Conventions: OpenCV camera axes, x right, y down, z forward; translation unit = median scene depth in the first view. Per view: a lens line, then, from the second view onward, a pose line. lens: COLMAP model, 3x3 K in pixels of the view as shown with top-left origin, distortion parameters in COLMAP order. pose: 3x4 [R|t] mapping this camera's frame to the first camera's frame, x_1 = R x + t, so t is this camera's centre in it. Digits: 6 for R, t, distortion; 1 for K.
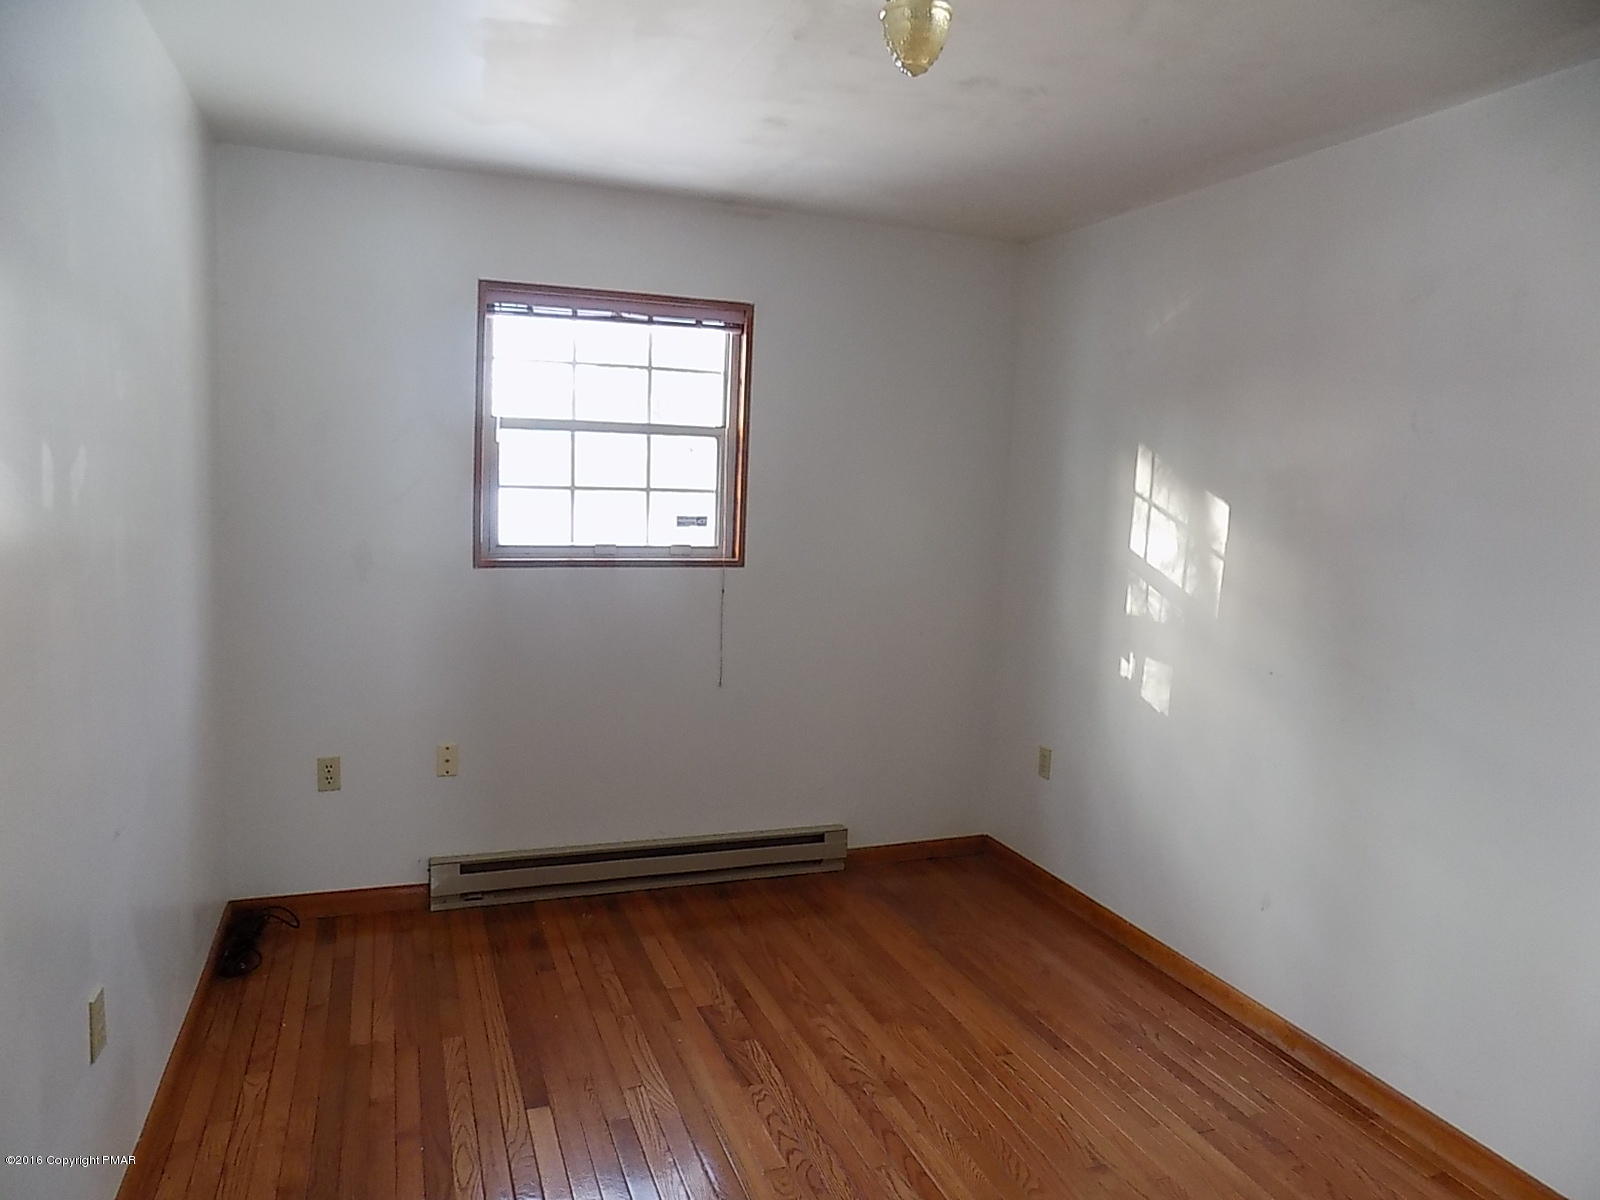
lens RADIAL K [[1096.3, 0, 803.7], [0, 1096.3, 575.1], [0, 0, 1]] dist [-0.059279, 0.065646]
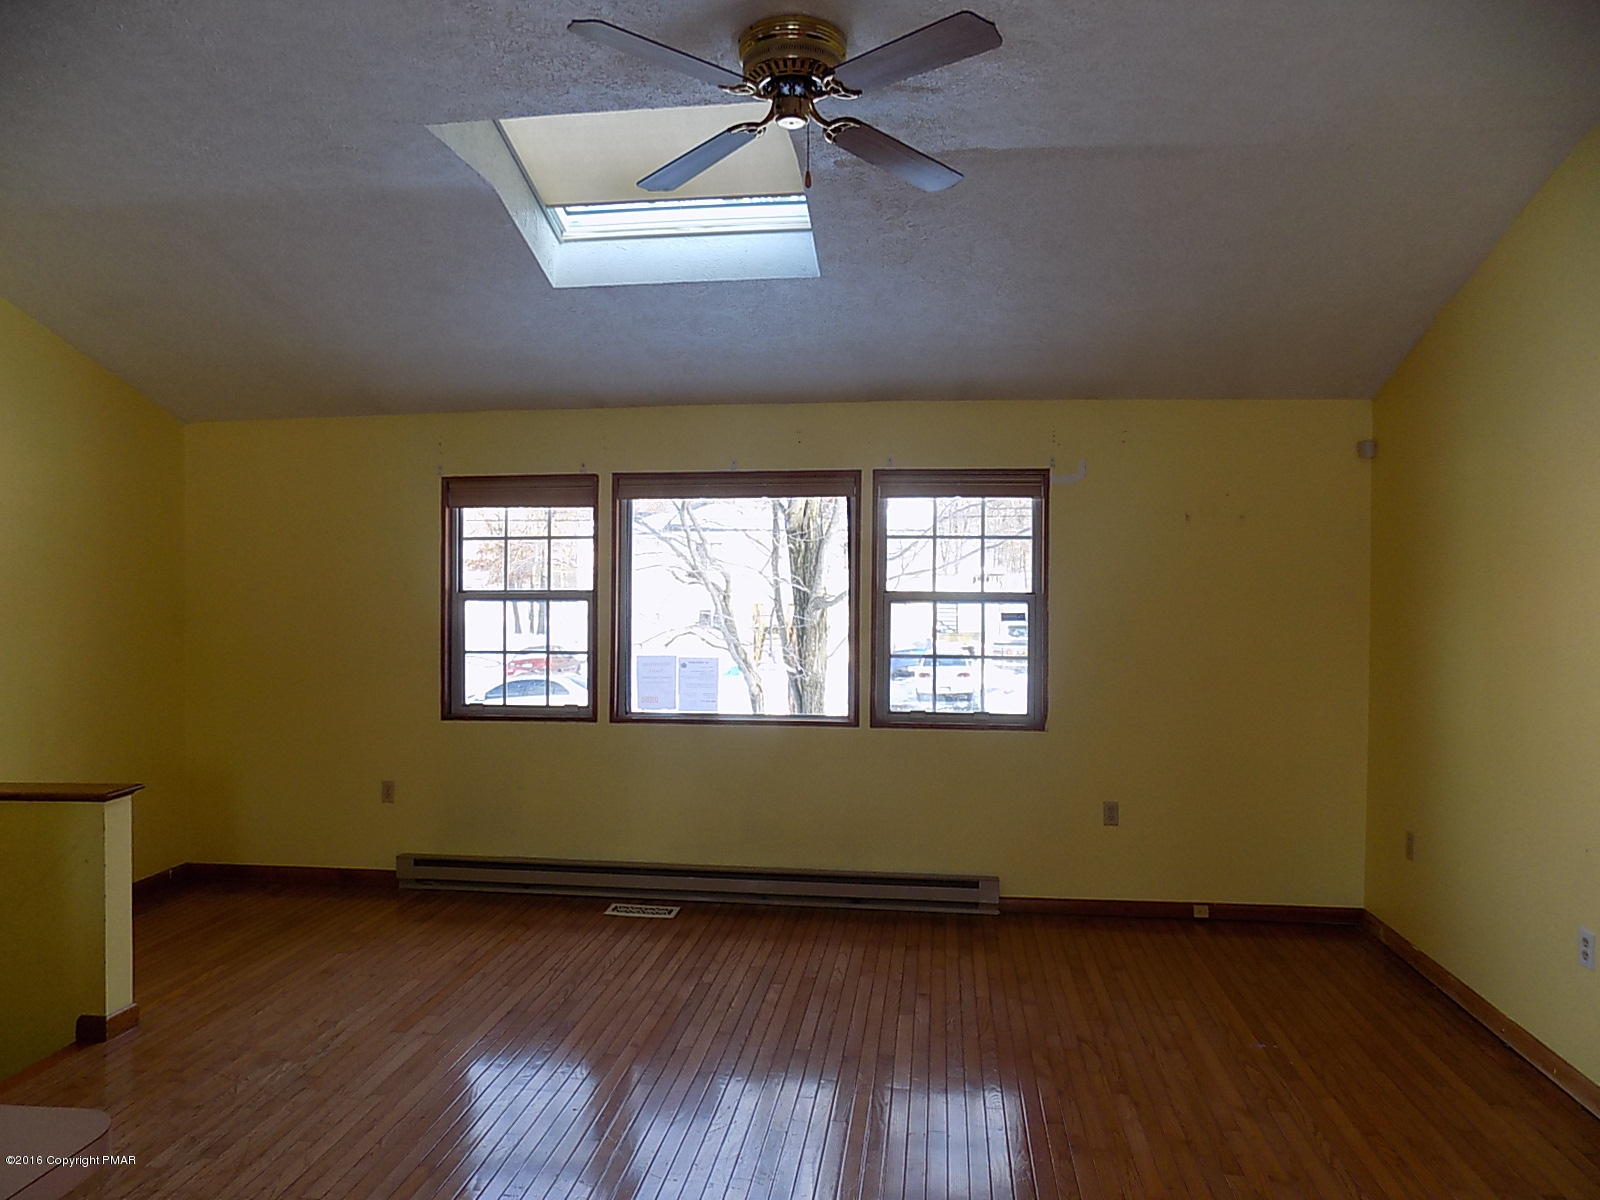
lens RADIAL K [[1096.3, 0, 803.7], [0, 1096.3, 575.1], [0, 0, 1]] dist [-0.059279, 0.065646]
pose [[0.887311, -0.052222, -0.458205, 0.555807], [-0.020420, 0.988144, -0.152163, 0.007495], [0.460719, 0.144373, 0.875725, 0.141141]]
